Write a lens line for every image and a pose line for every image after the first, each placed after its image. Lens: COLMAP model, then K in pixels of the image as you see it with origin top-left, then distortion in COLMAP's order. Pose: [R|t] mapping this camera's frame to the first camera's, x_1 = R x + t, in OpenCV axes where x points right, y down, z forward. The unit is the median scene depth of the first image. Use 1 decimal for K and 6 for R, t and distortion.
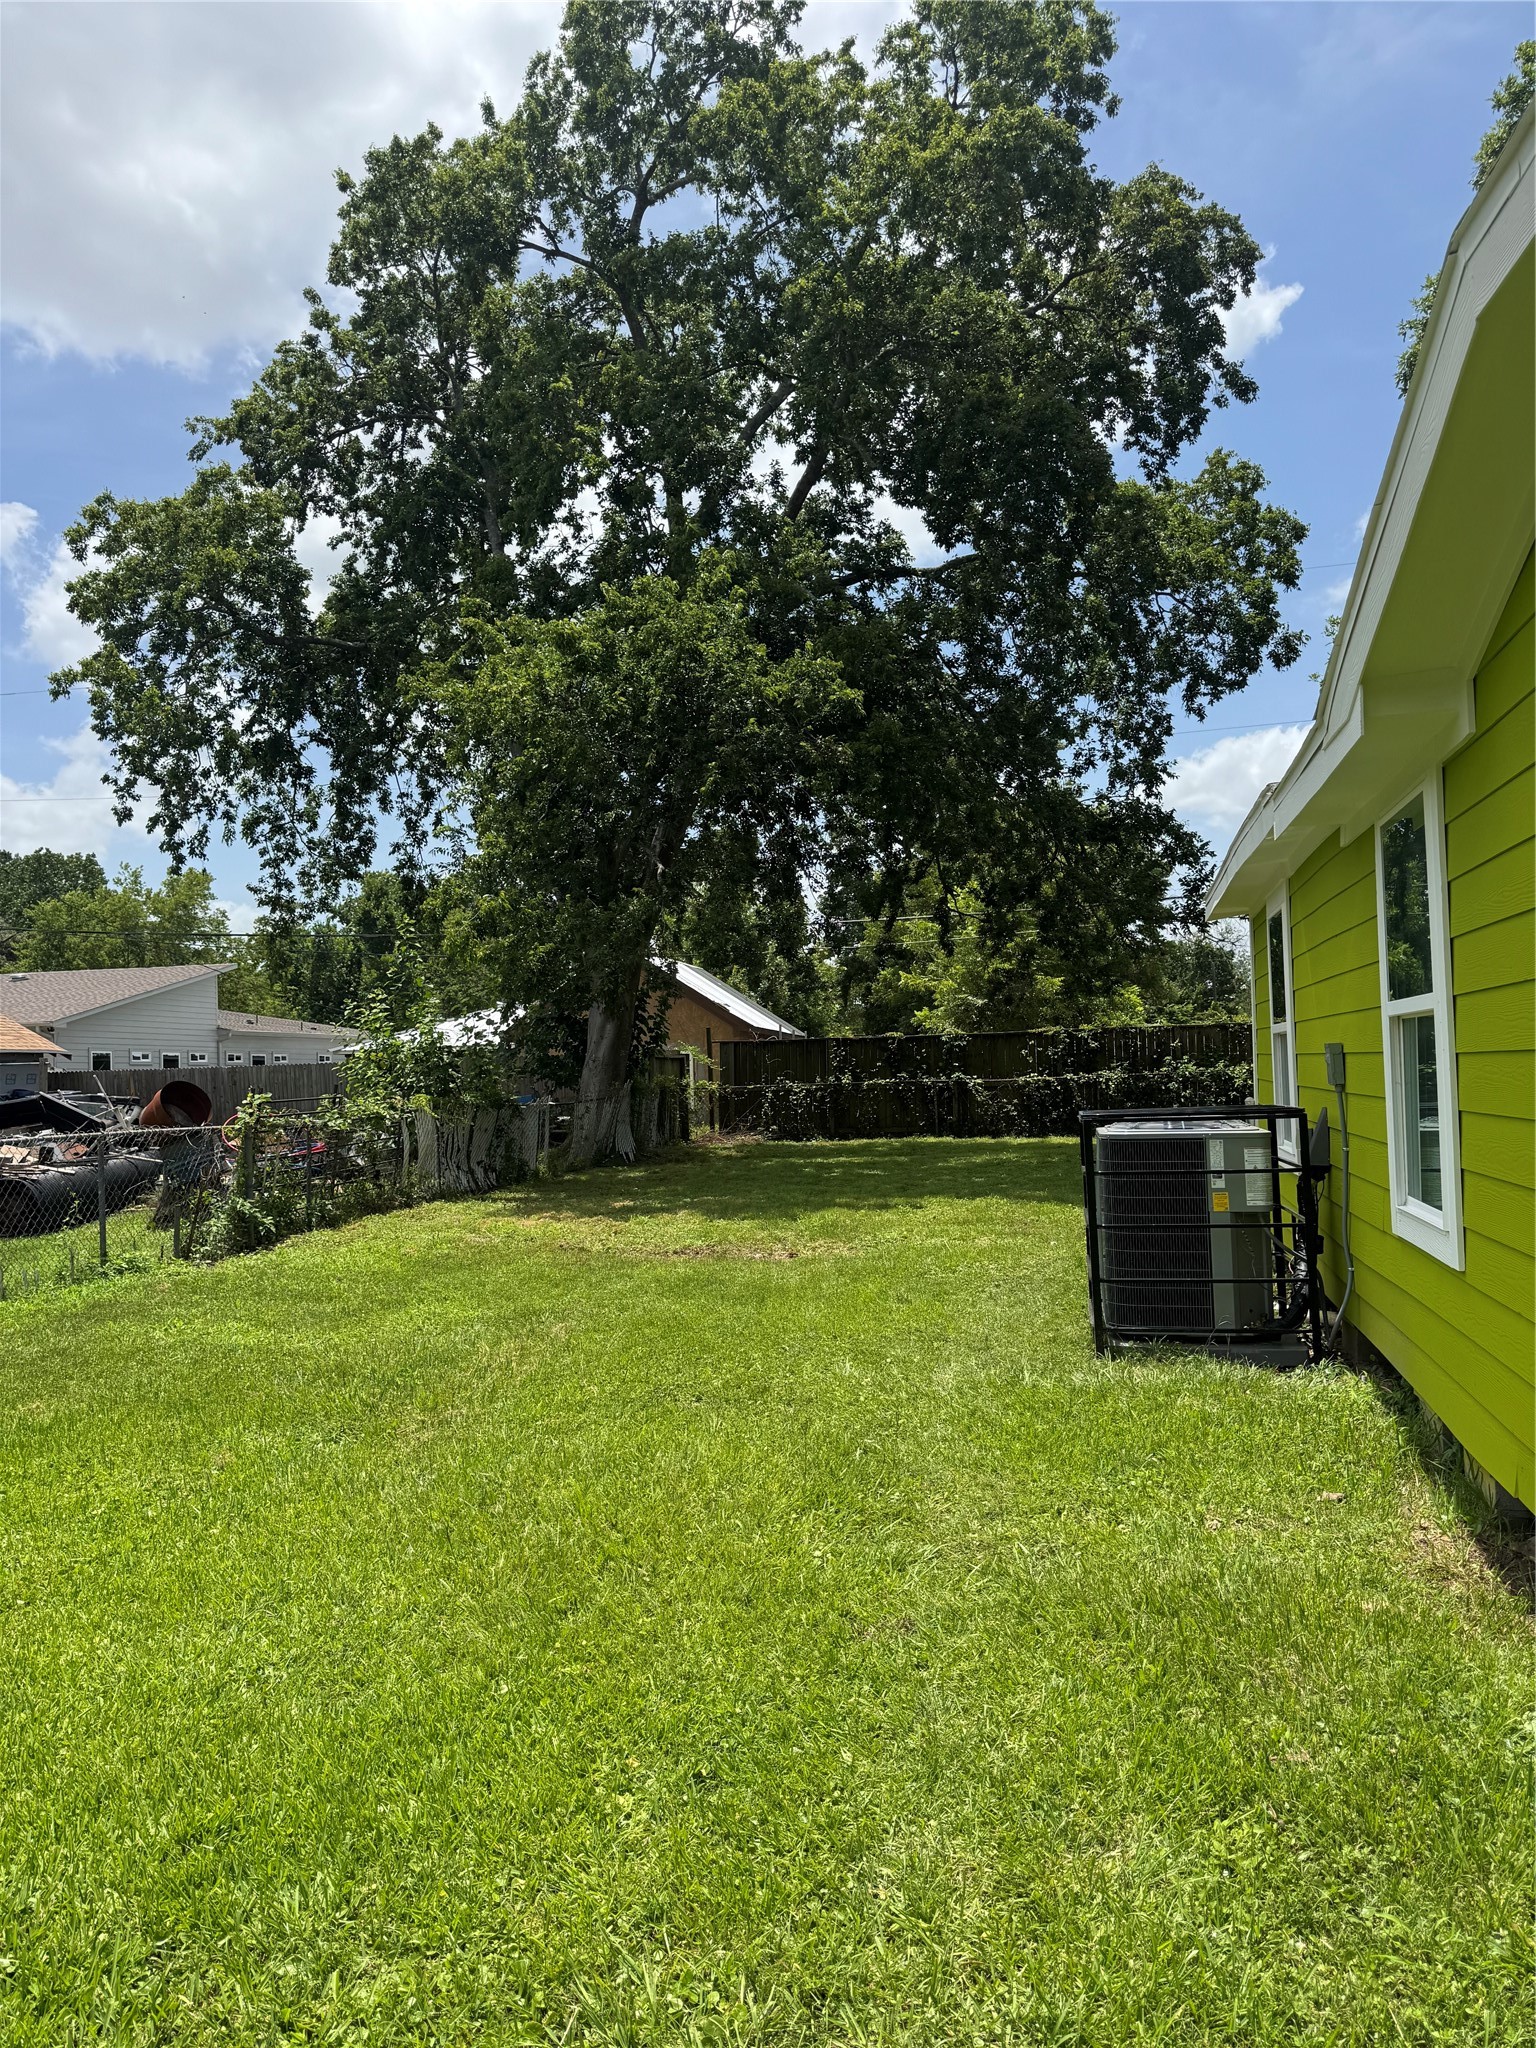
lens RADIAL K [[1421.9, 0, 768.0], [0, 1421.9, 1024.0], [0, 0, 1]] dist [0.058818, -0.076203]
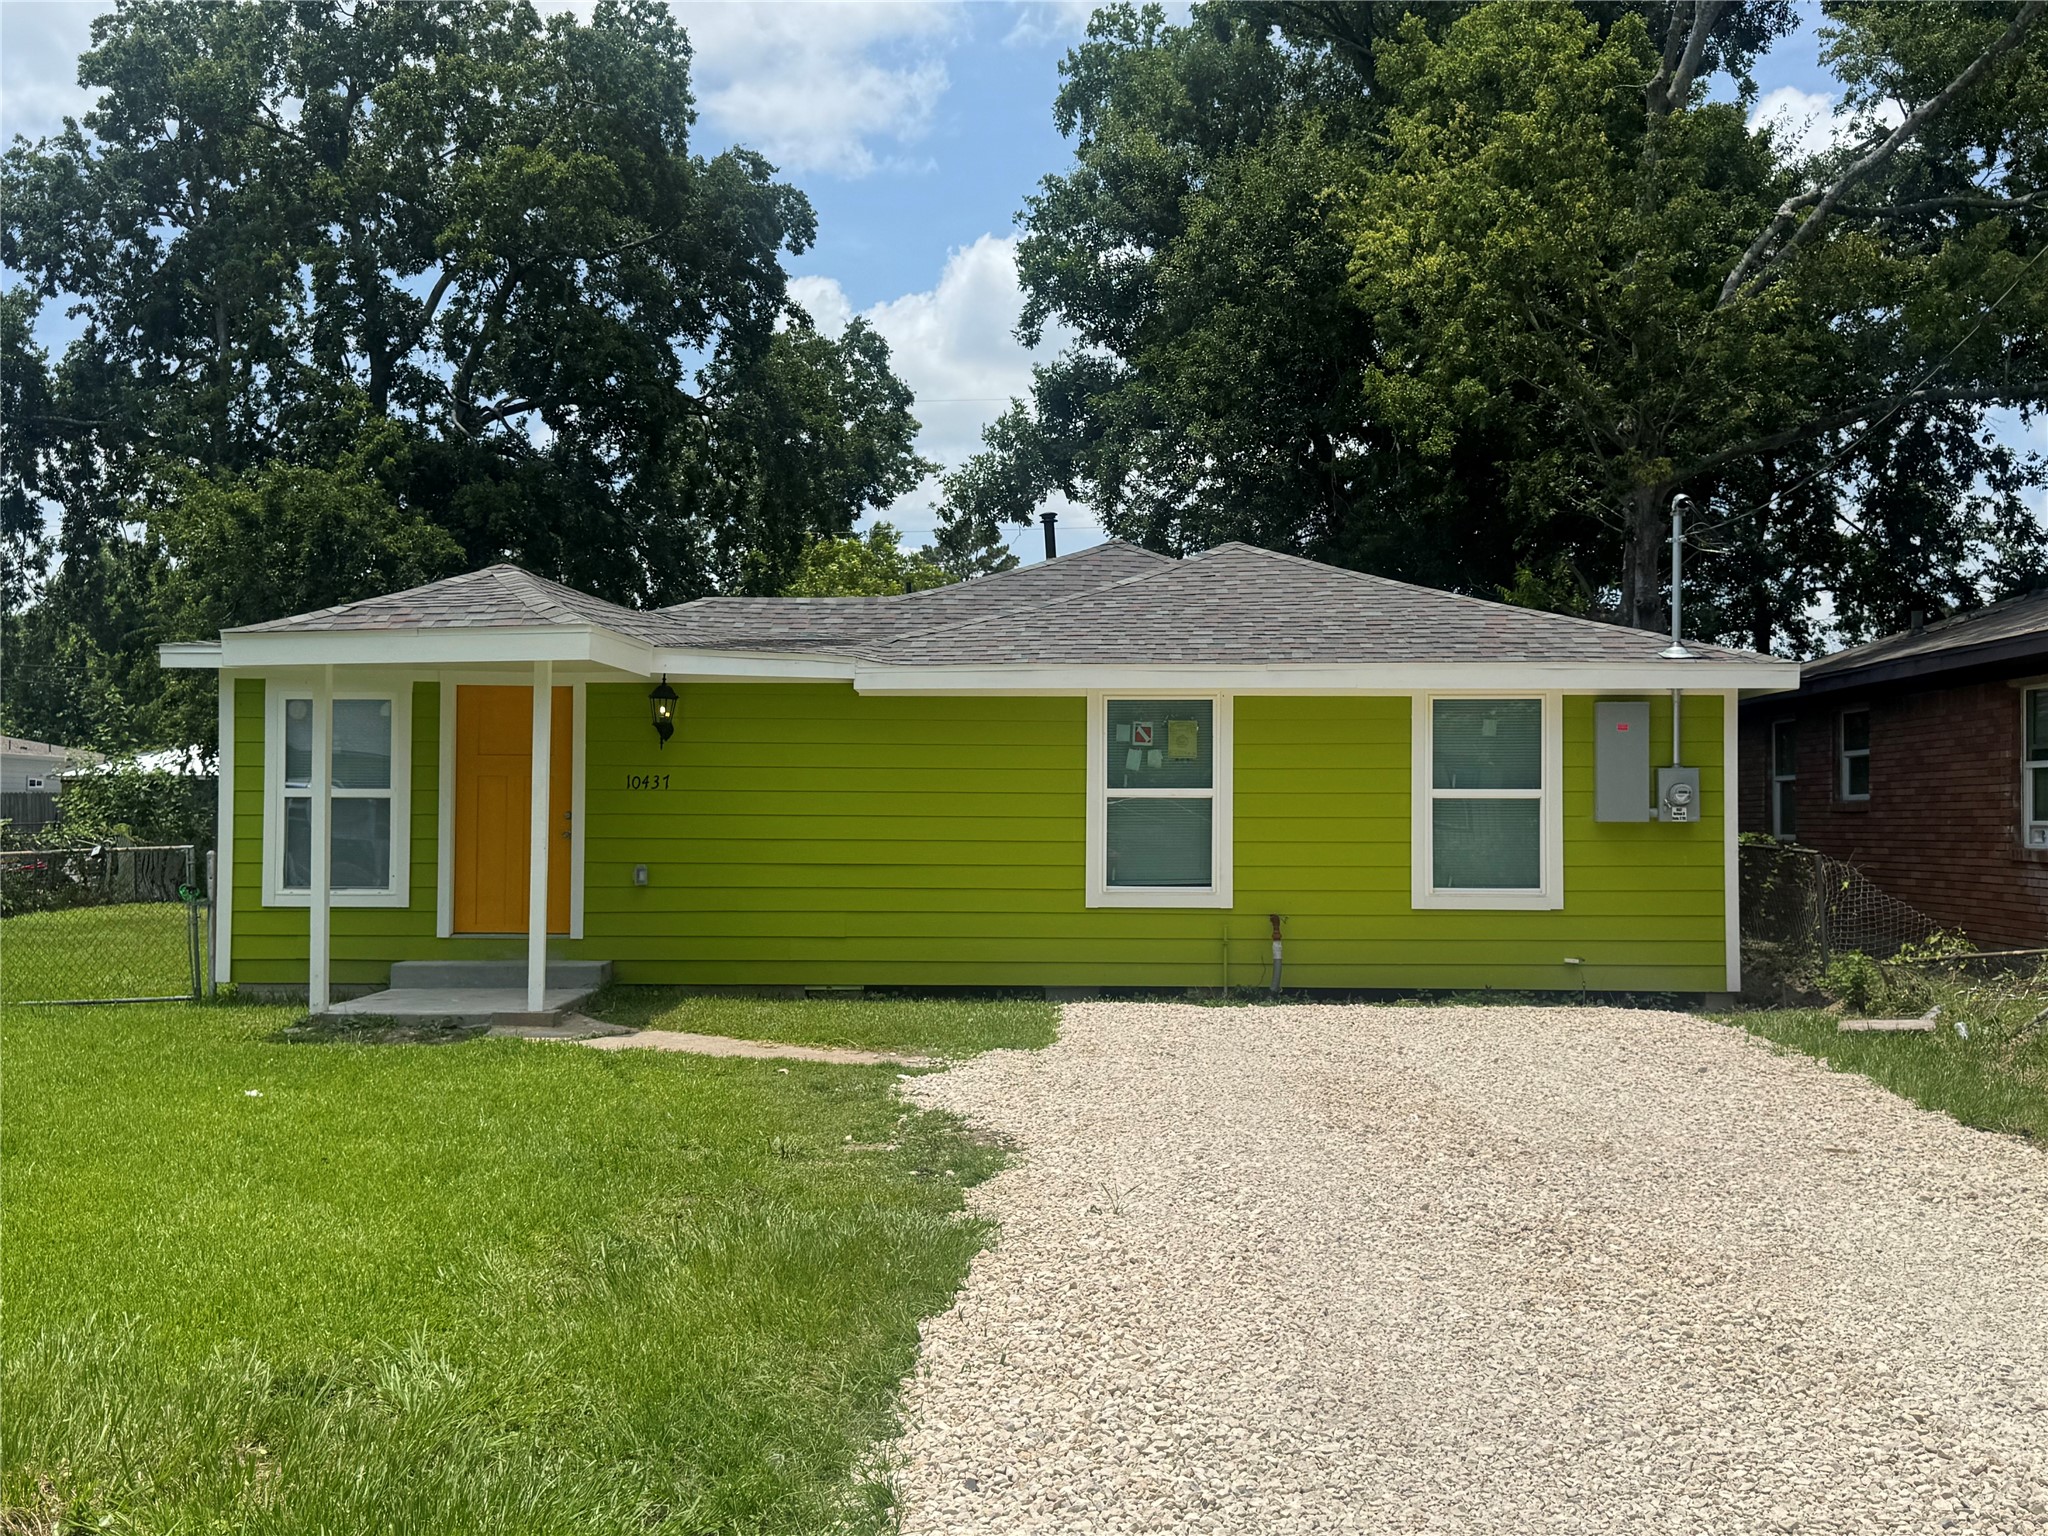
lens RADIAL K [[2142.1, 0, 1024.0], [0, 2142.1, 768.0], [0, 0, 1]] dist [0.003930, 0.000901]
pose [[0.989575, 0.049899, 0.135099, 0.215224], [-0.049826, 0.998750, -0.003924, -0.023458], [-0.135126, -0.002848, 0.990824, -0.740220]]
